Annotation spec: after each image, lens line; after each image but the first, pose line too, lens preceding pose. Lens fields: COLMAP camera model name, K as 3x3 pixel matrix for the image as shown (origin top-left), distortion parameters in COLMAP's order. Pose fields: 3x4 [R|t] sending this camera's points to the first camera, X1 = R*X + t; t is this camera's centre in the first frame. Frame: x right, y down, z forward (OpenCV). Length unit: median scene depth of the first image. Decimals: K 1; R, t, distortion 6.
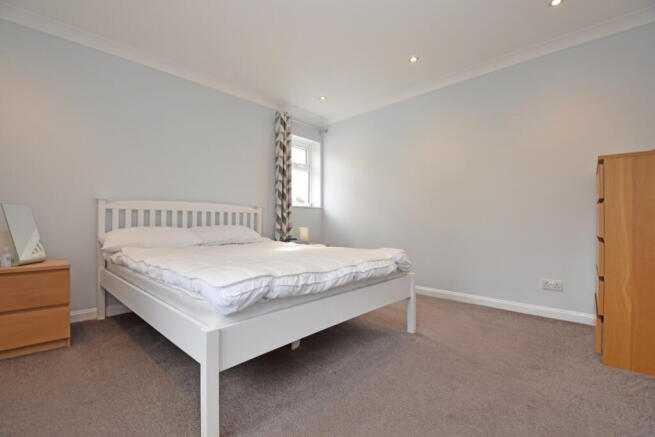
lens RADIAL K [[290.9, 0, 327.1], [0, 290.9, 218.5], [0, 0, 1]] dist [-0.014902, -0.004980]
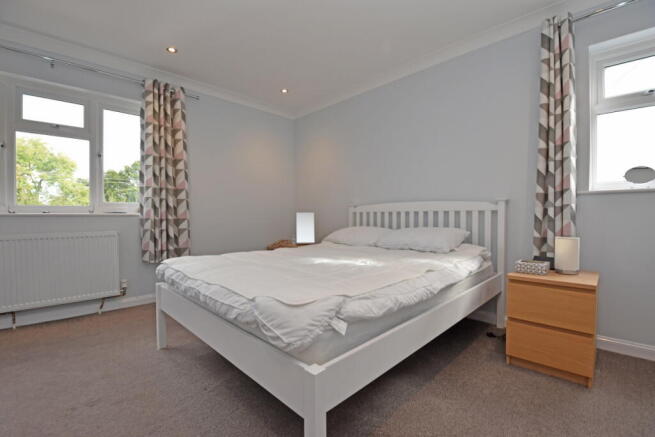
lens RADIAL K [[290.9, 0, 327.1], [0, 290.9, 219.9], [0, 0, 1]] dist [-0.014902, -0.004980]
pose [[-0.015046, -0.004538, -0.999876, 0.423051], [0.001630, 0.999988, -0.004563, 0.004916], [0.999885, -0.001699, -0.015039, 0.652591]]
